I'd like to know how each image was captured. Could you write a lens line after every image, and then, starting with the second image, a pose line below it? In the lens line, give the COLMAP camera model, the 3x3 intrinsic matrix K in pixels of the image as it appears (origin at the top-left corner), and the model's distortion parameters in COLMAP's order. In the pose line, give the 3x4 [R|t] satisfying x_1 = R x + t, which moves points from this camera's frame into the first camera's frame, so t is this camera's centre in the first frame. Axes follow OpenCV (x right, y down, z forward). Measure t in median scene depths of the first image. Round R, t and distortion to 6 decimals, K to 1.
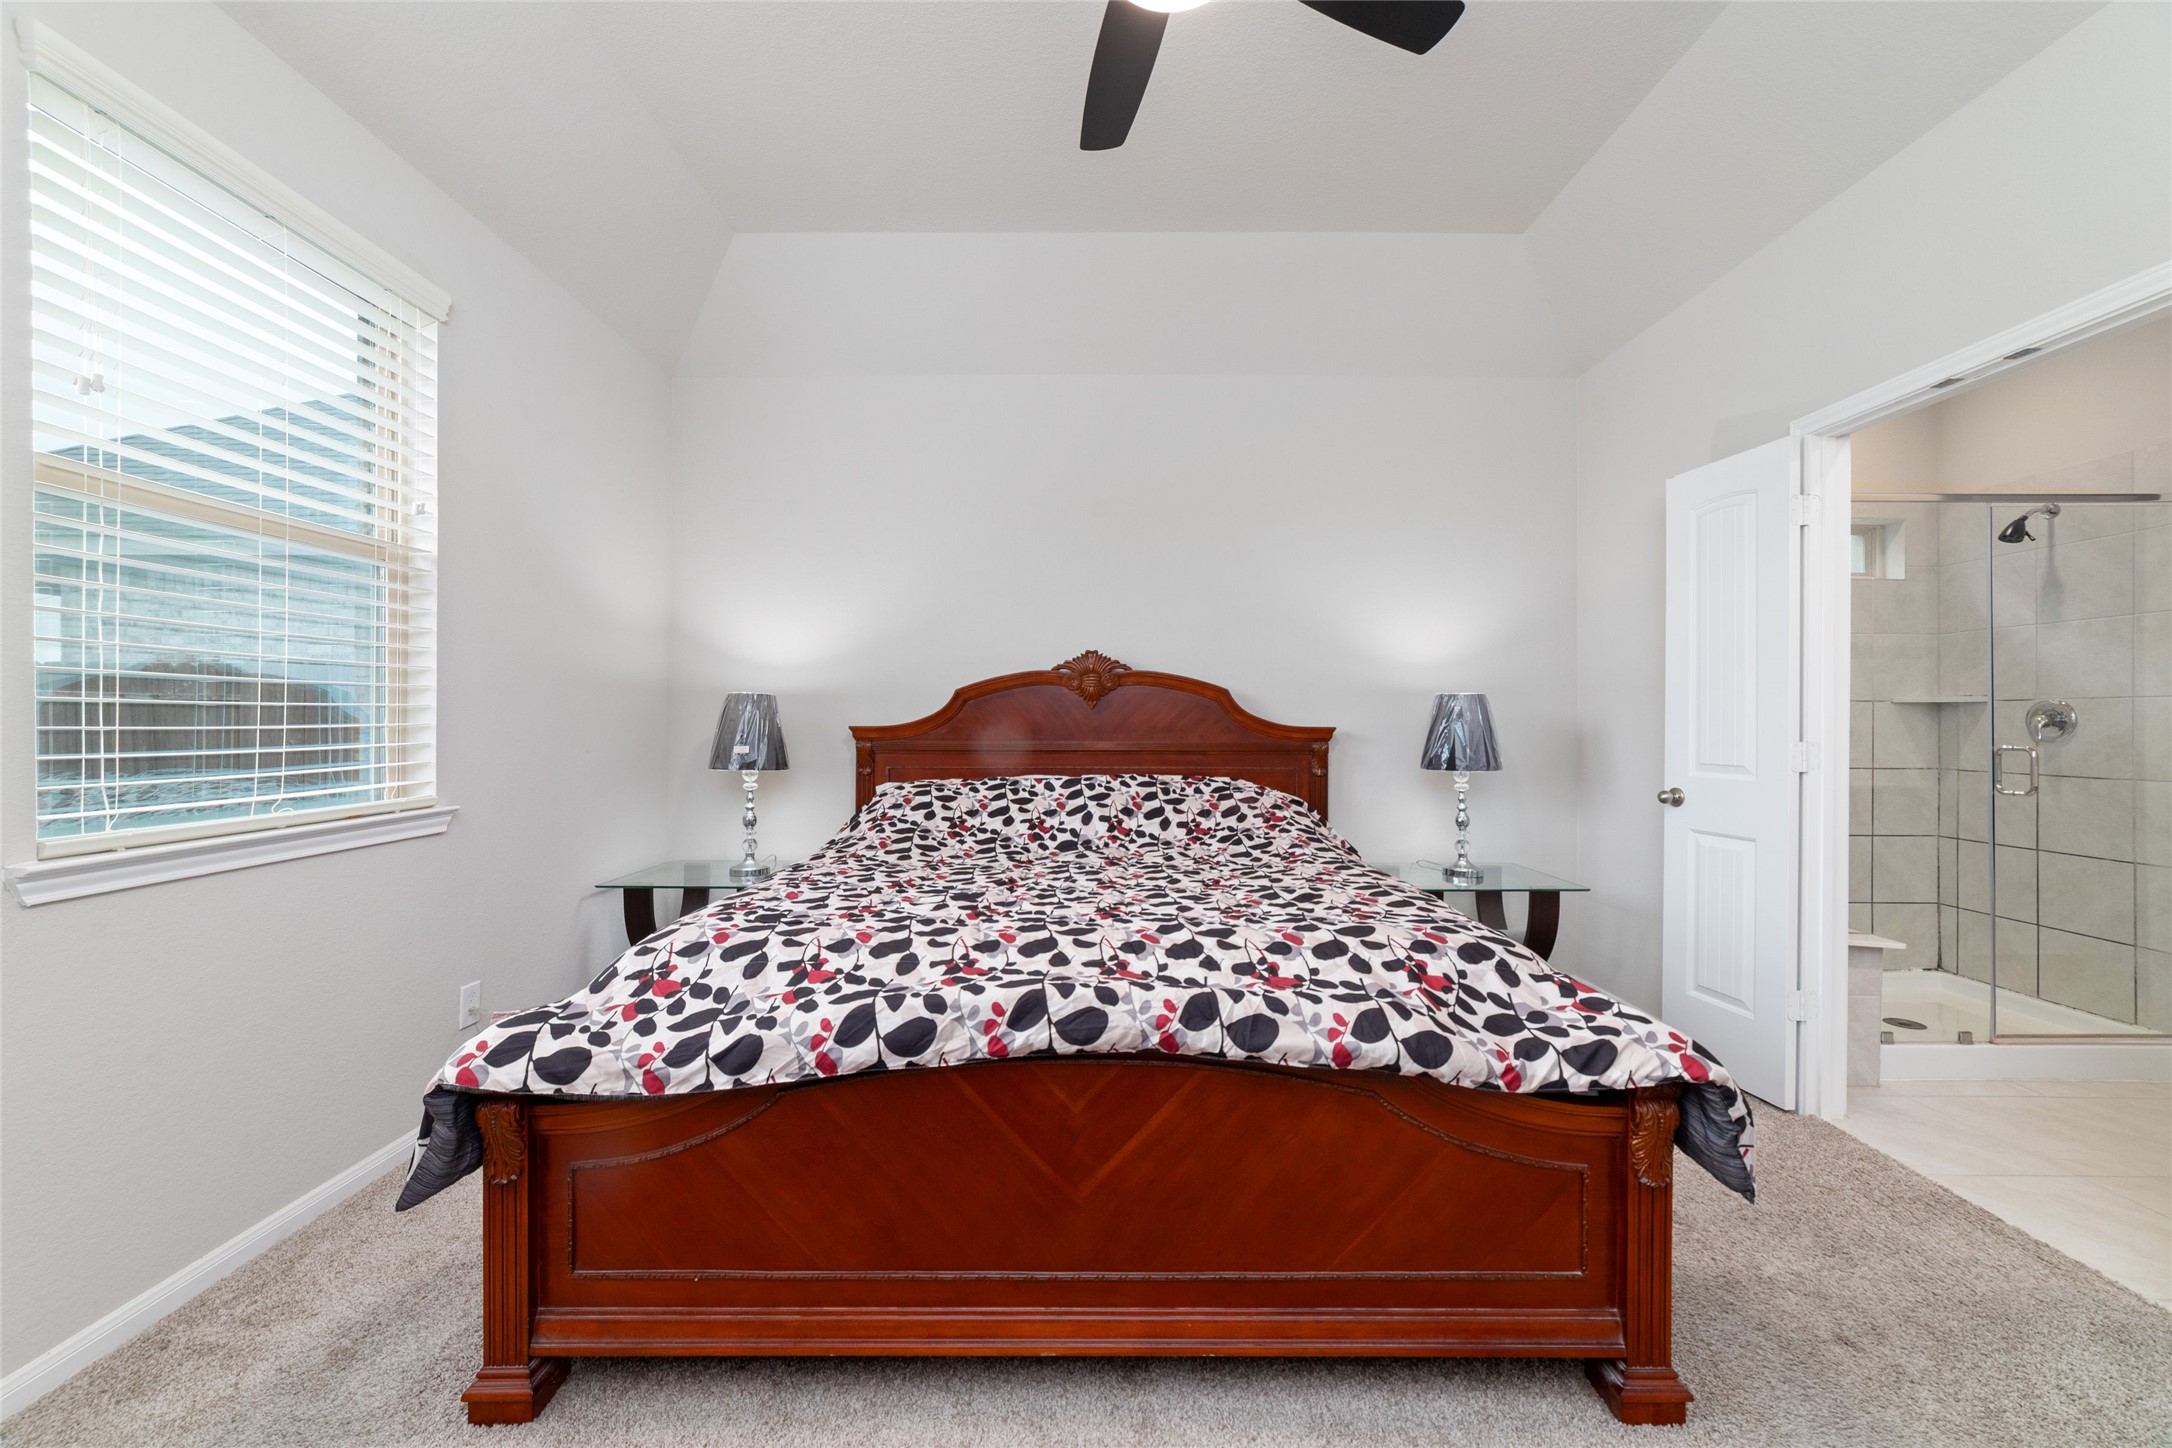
lens RADIAL K [[827.2, 0, 1091.0], [0, 827.2, 720.1], [0, 0, 1]] dist [-0.025259, 0.008576]
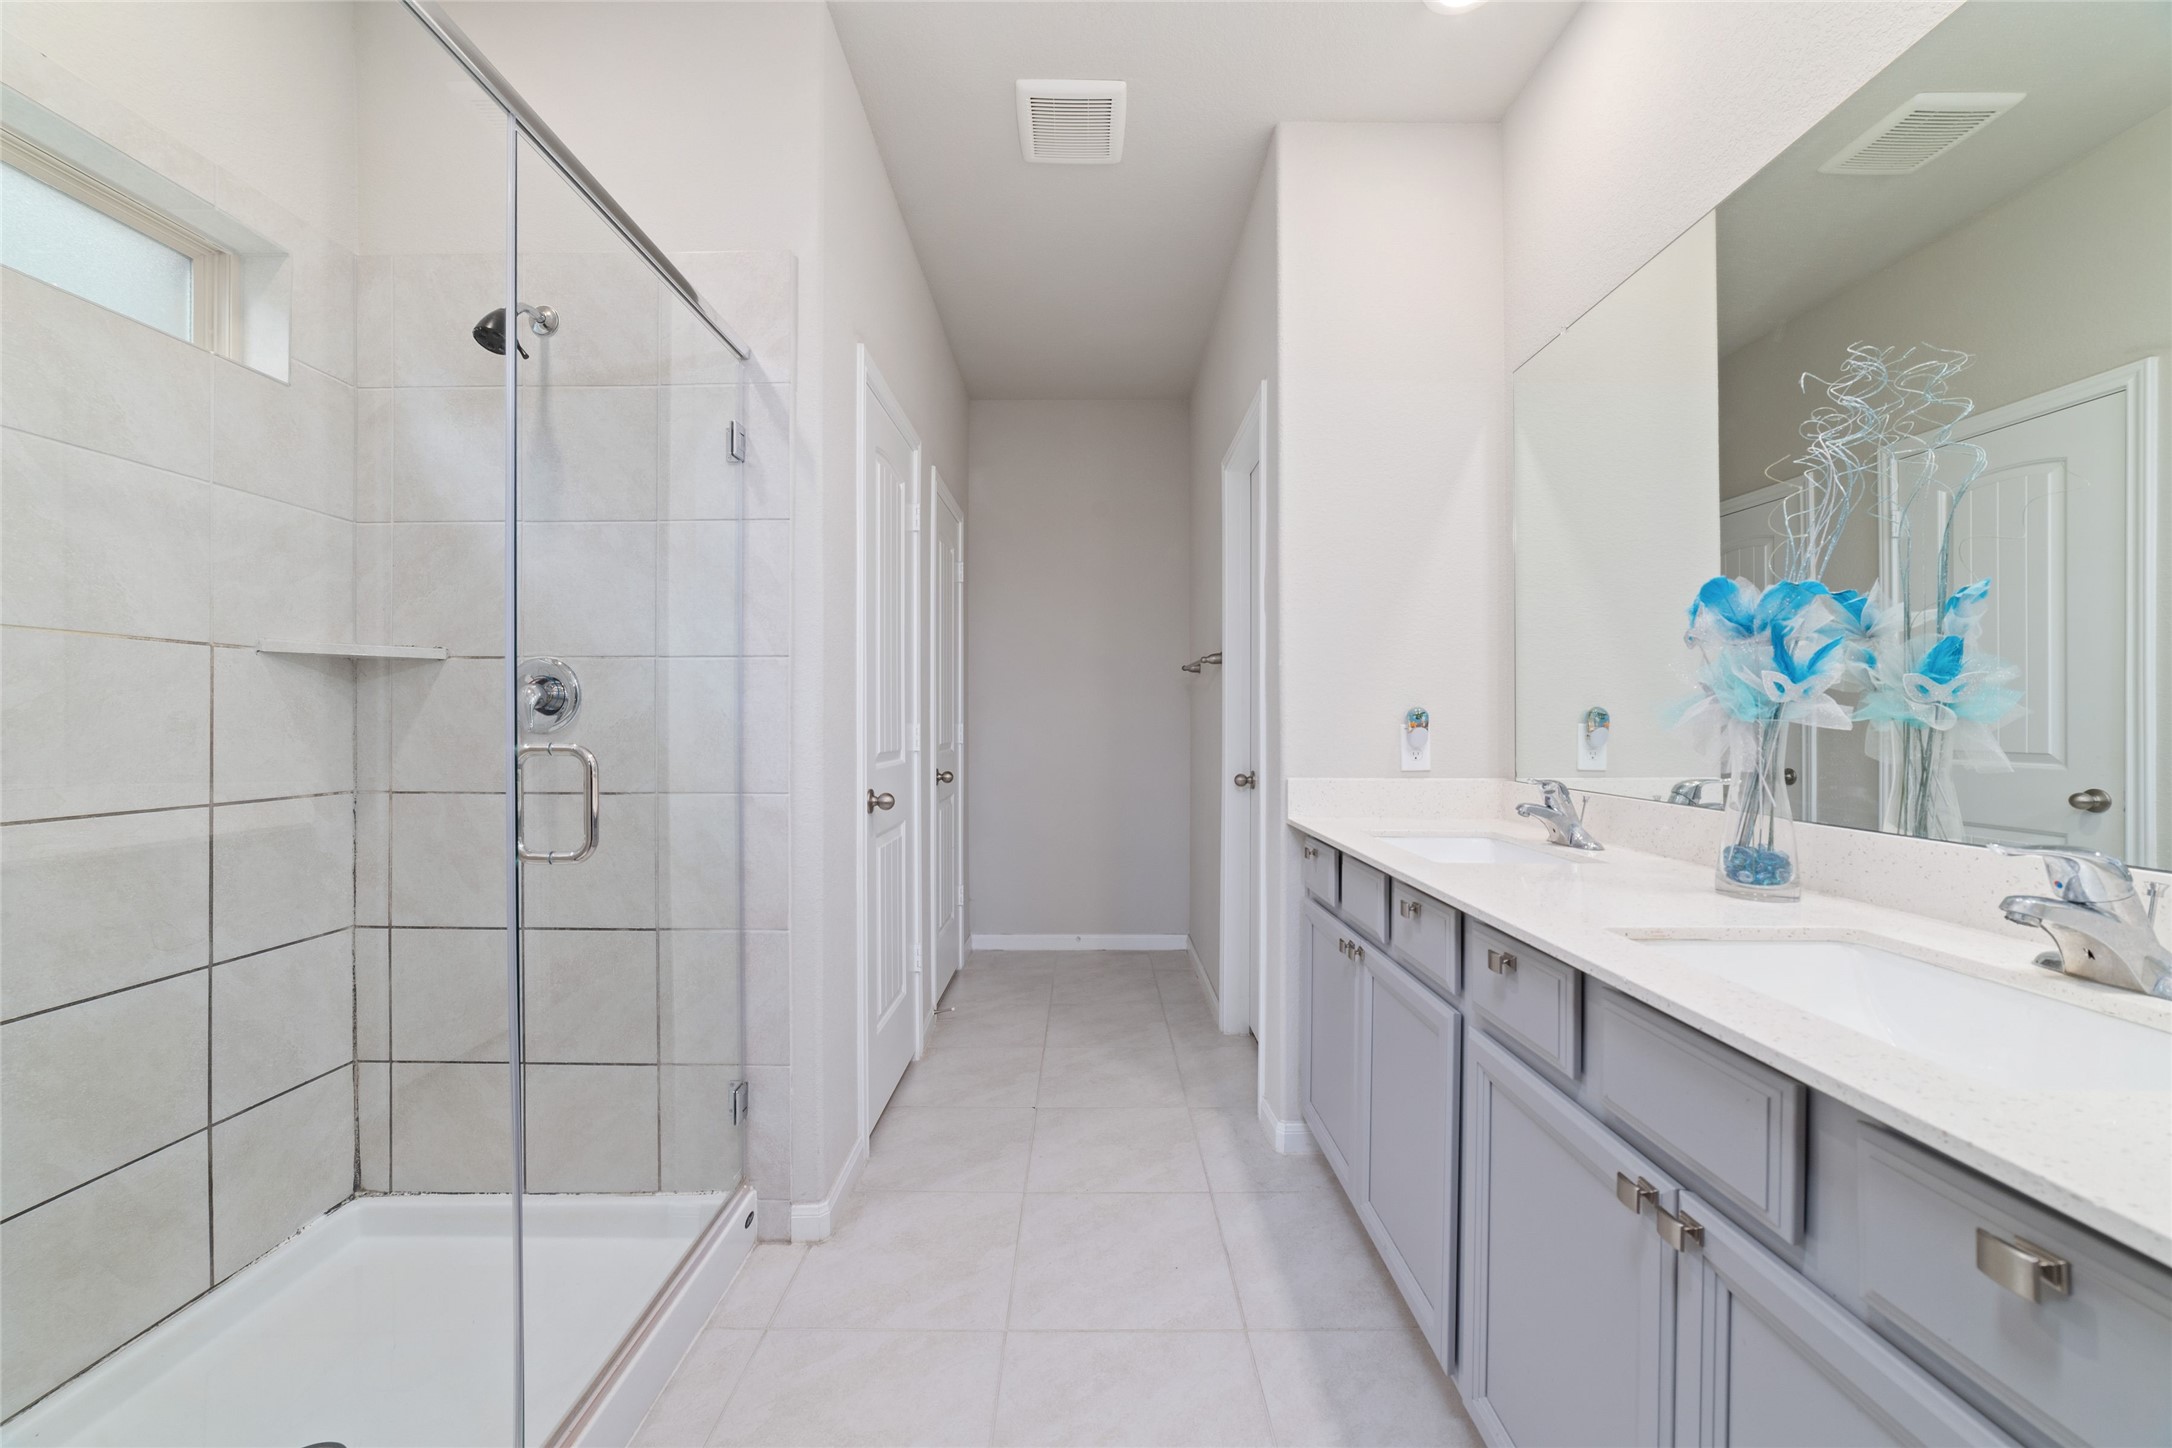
lens RADIAL K [[827.2, 0, 1091.0], [0, 827.2, 720.1], [0, 0, 1]] dist [-0.025259, 0.008576]
pose [[-0.001825, -0.007787, 0.999968, 0.611066], [-0.010346, 0.999916, 0.007768, 0.009594], [-0.999945, -0.010332, -0.001905, 0.618088]]
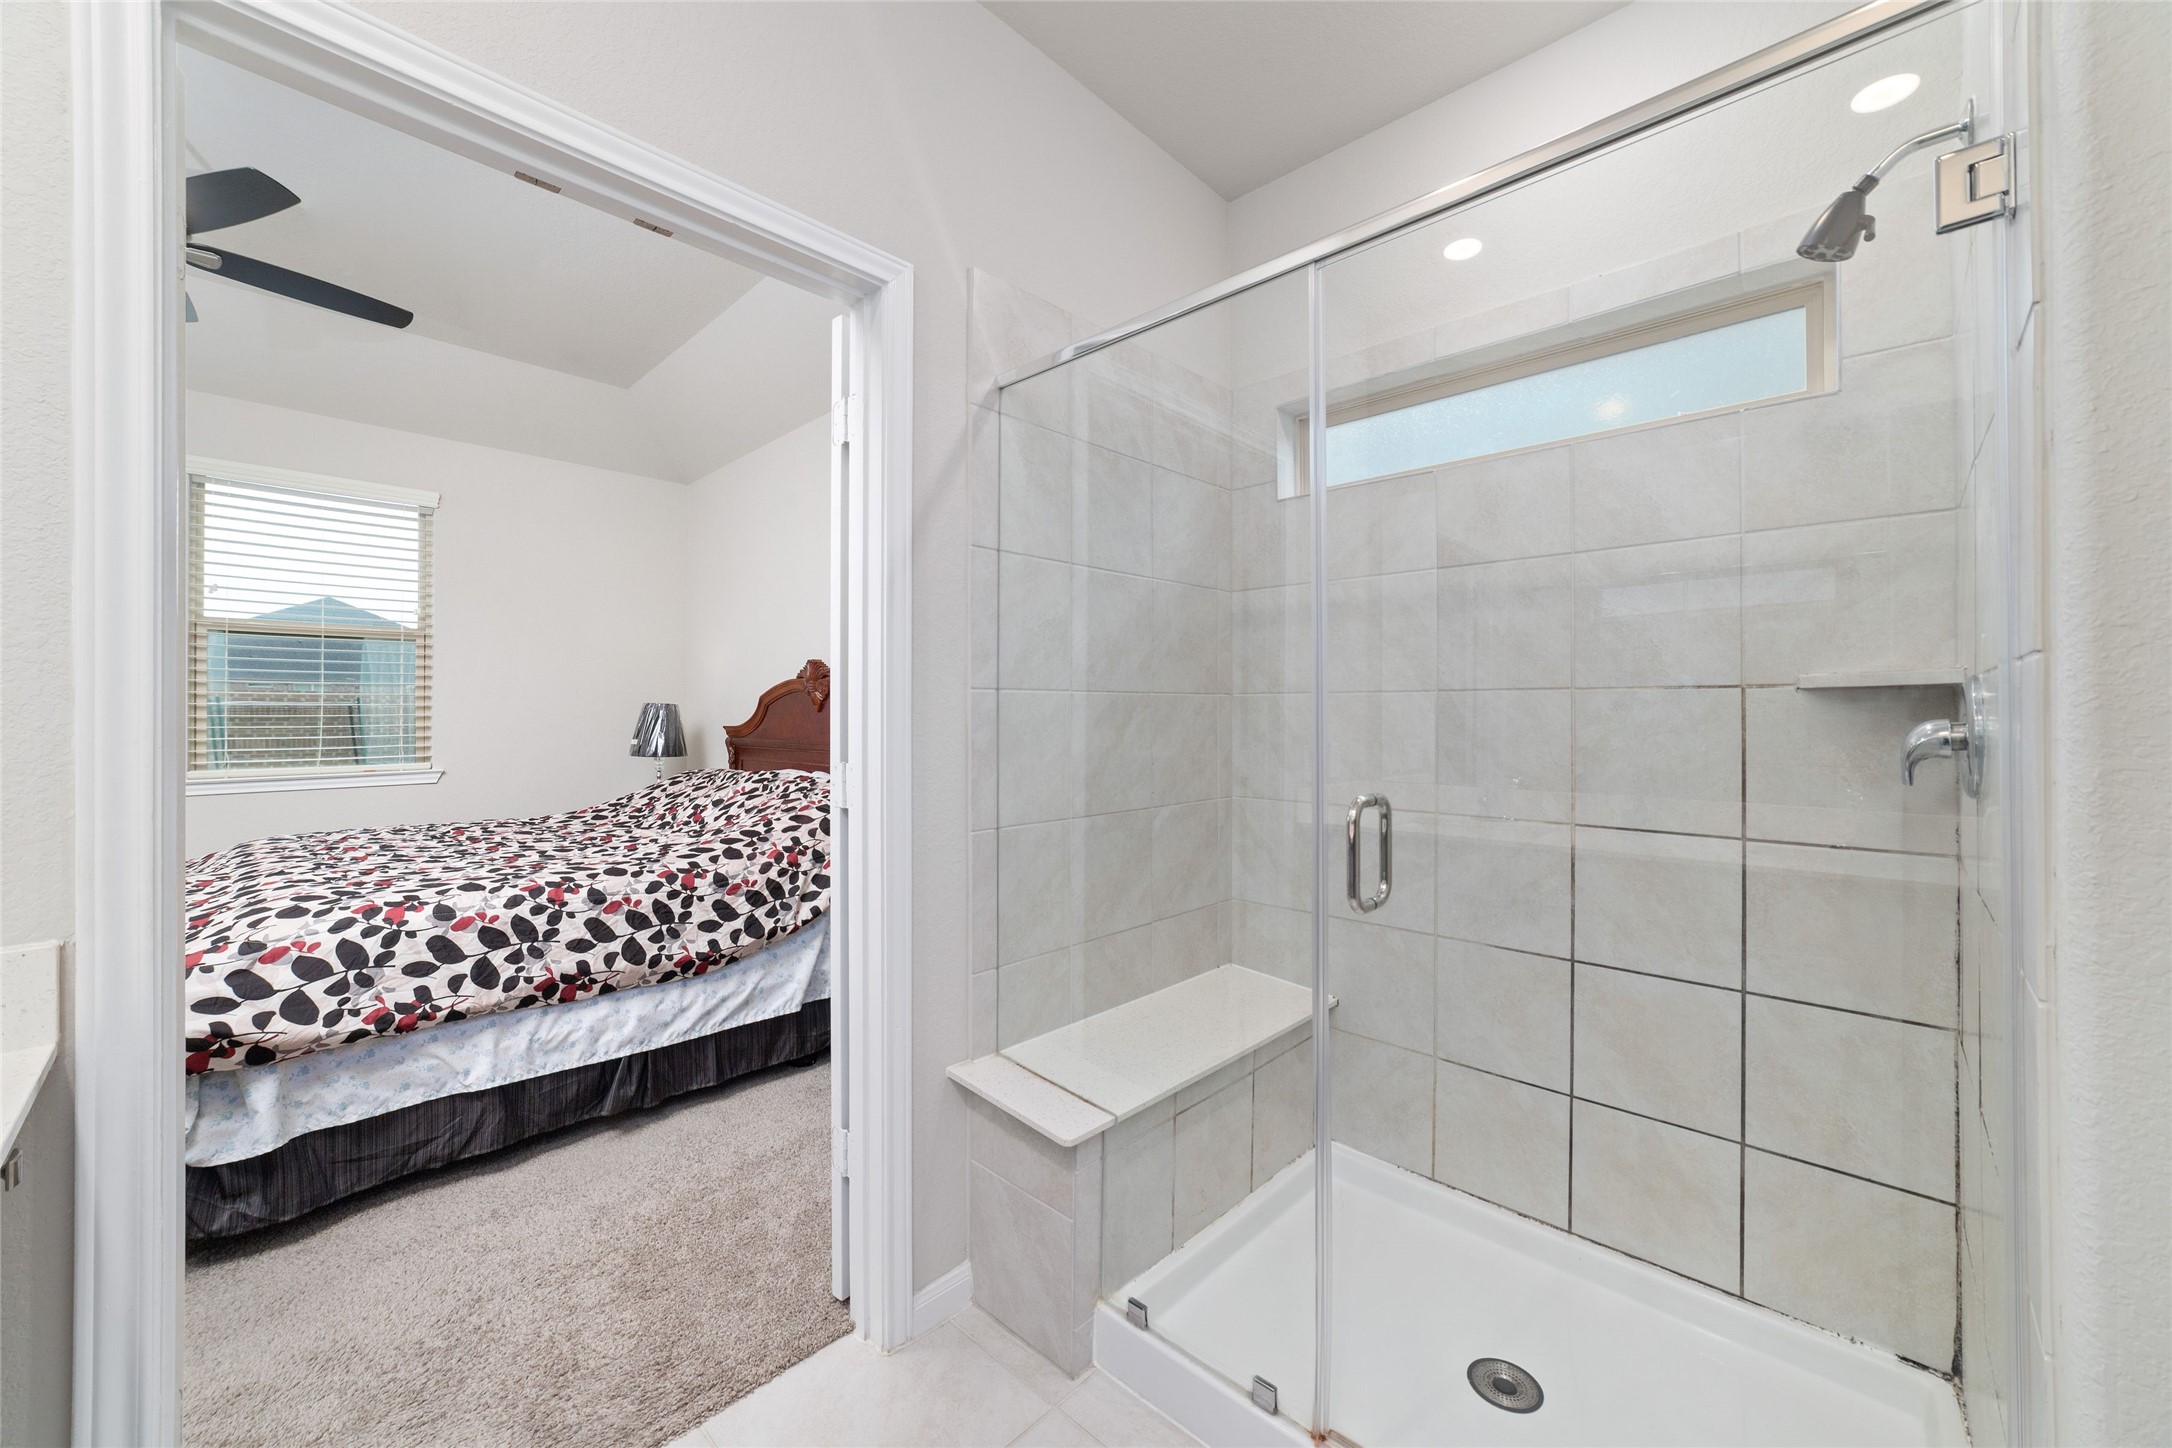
lens RADIAL K [[827.2, 0, 1091.0], [0, 827.2, 720.1], [0, 0, 1]] dist [-0.025259, 0.008576]
pose [[0.695084, 0.003682, -0.718919, 1.168907], [-0.000348, 0.999988, 0.004786, -0.006892], [0.718928, -0.003077, 0.695077, 0.489101]]
